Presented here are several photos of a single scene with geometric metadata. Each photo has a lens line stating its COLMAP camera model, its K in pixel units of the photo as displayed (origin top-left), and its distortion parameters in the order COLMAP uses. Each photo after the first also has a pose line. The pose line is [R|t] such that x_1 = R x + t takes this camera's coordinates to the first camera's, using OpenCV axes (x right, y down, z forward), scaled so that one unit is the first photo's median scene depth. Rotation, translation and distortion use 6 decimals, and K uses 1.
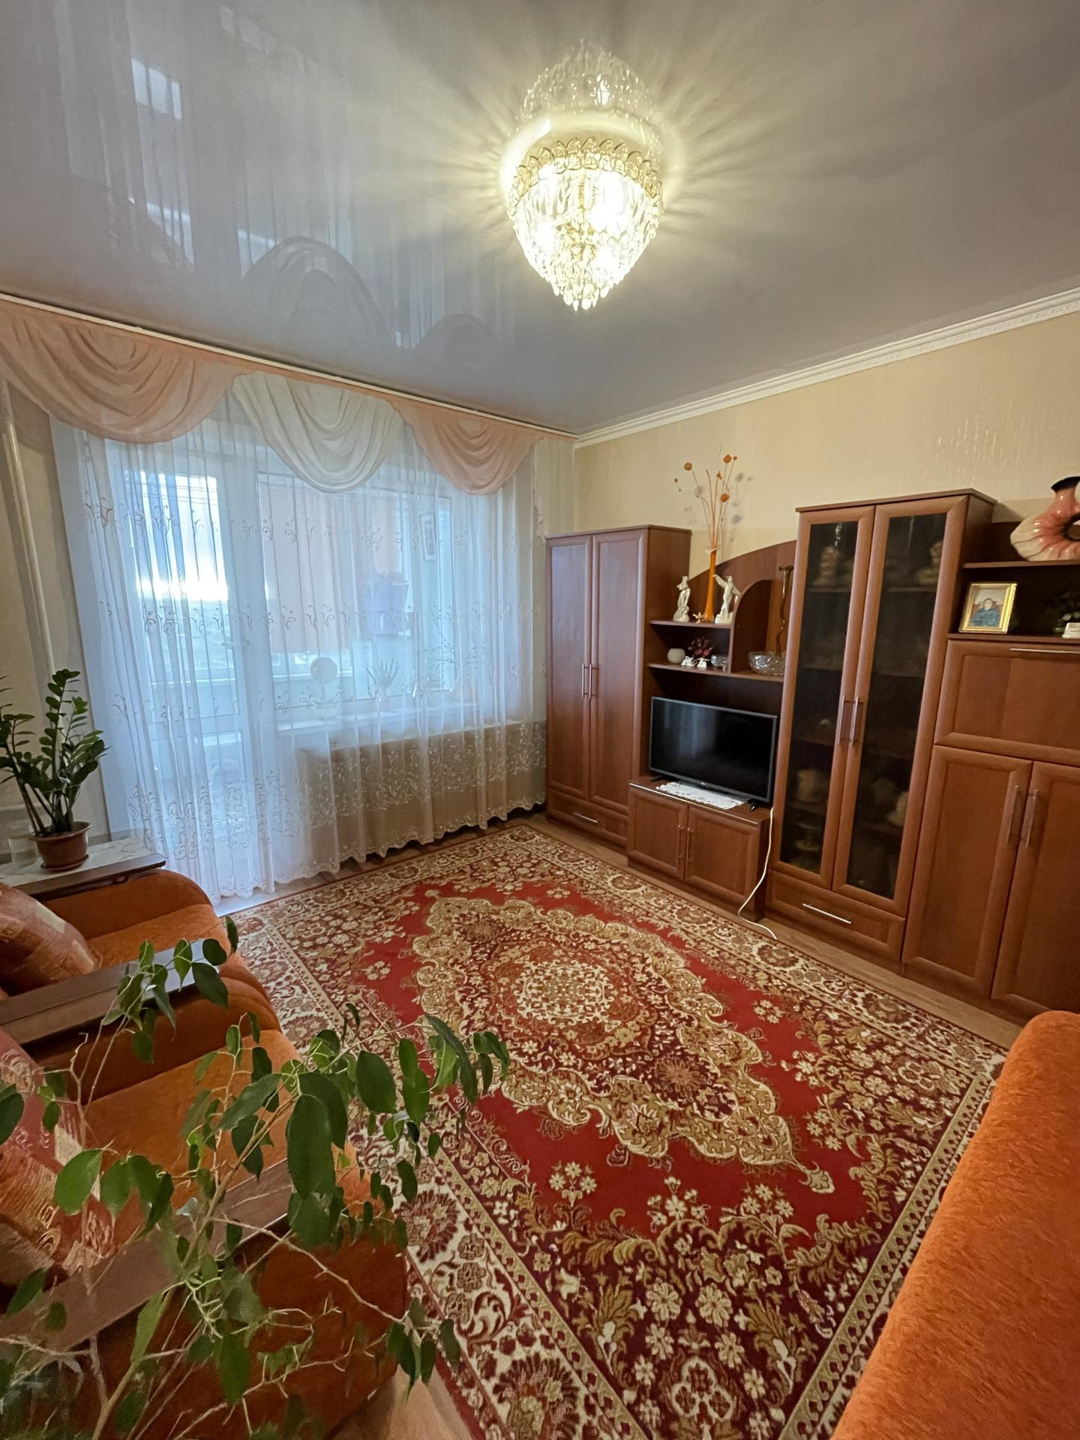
lens RADIAL K [[575.8, 0, 544.1], [0, 575.8, 718.8], [0, 0, 1]] dist [-0.002581, 0.000025]
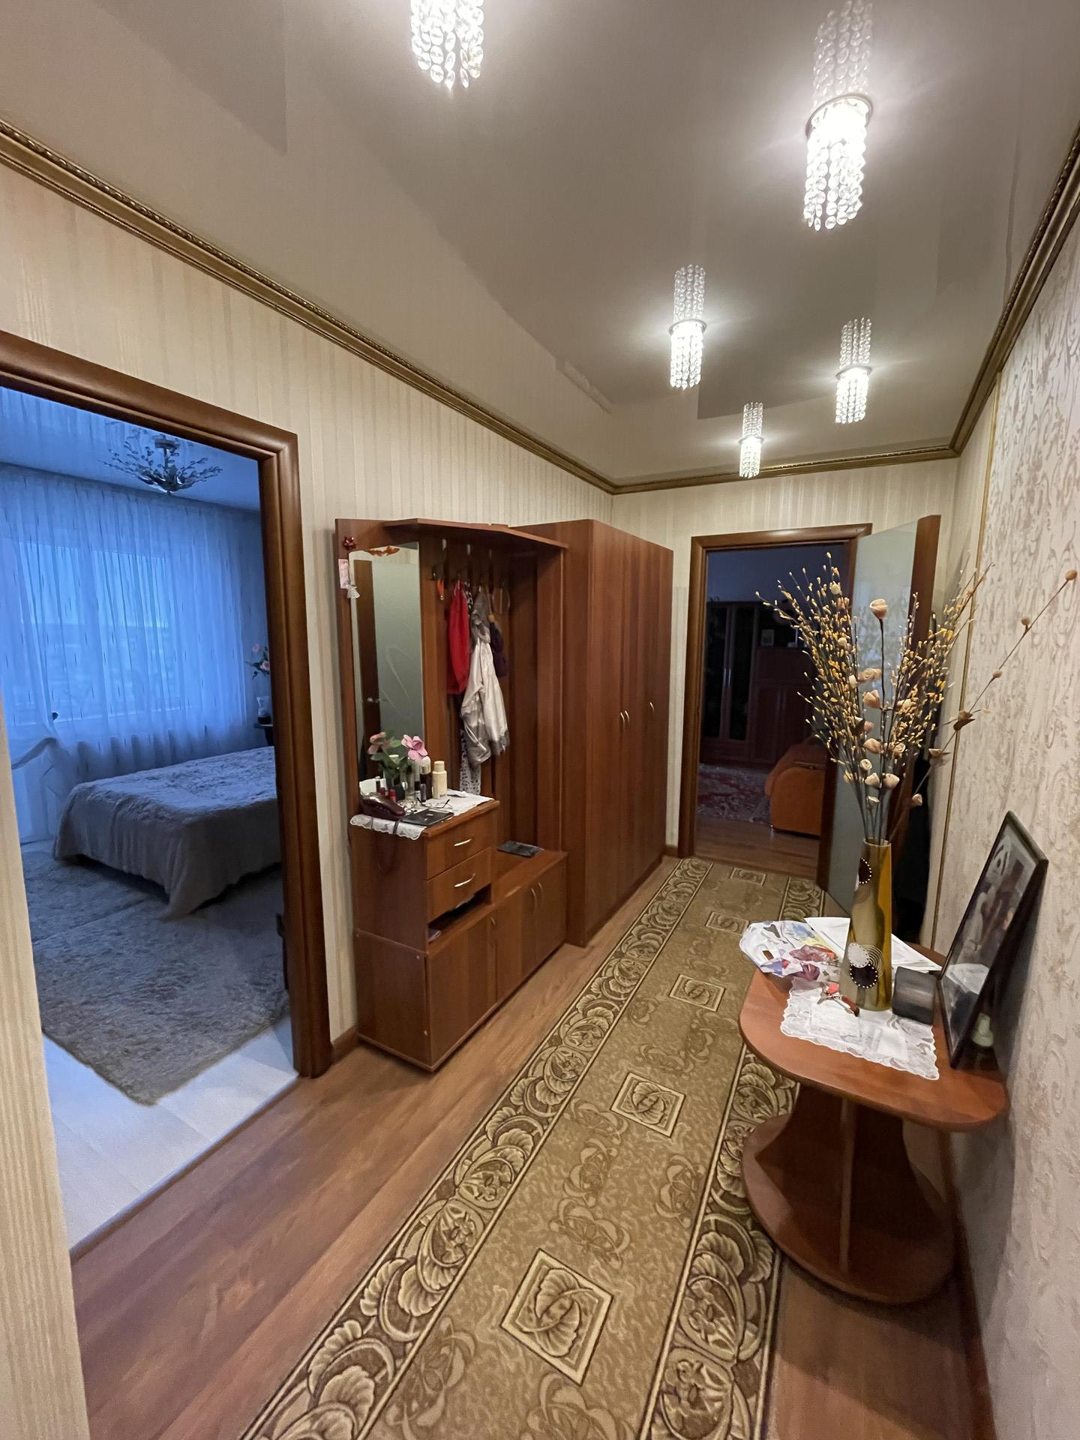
lens RADIAL K [[575.8, 0, 546.0], [0, 575.8, 718.6], [0, 0, 1]] dist [-0.002581, 0.000025]
pose [[0.939179, -0.038031, 0.341316, -1.242296], [0.055516, 0.997591, -0.041603, 0.266753], [-0.338911, 0.058021, 0.939028, -1.288685]]
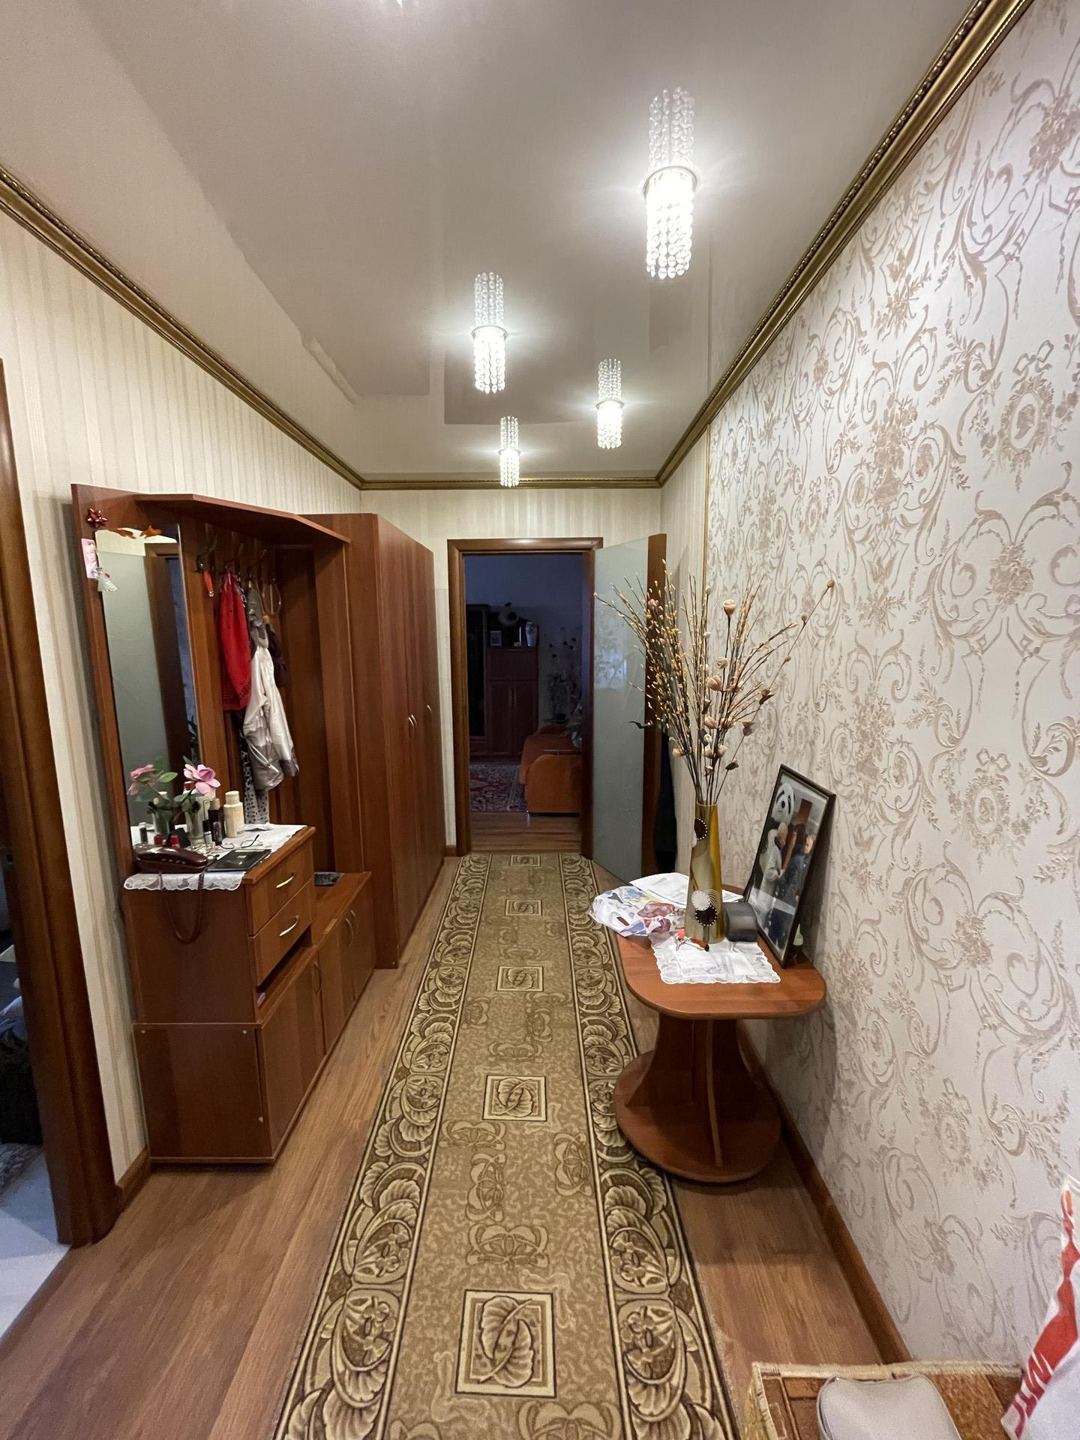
lens RADIAL K [[575.8, 0, 533.2], [0, 575.8, 718.8], [0, 0, 1]] dist [-0.002581, 0.000025]
pose [[0.664786, -0.106521, 0.739400, -1.396375], [0.153067, 0.988204, 0.004744, 0.247024], [-0.731184, 0.110024, 0.673250, -1.161760]]
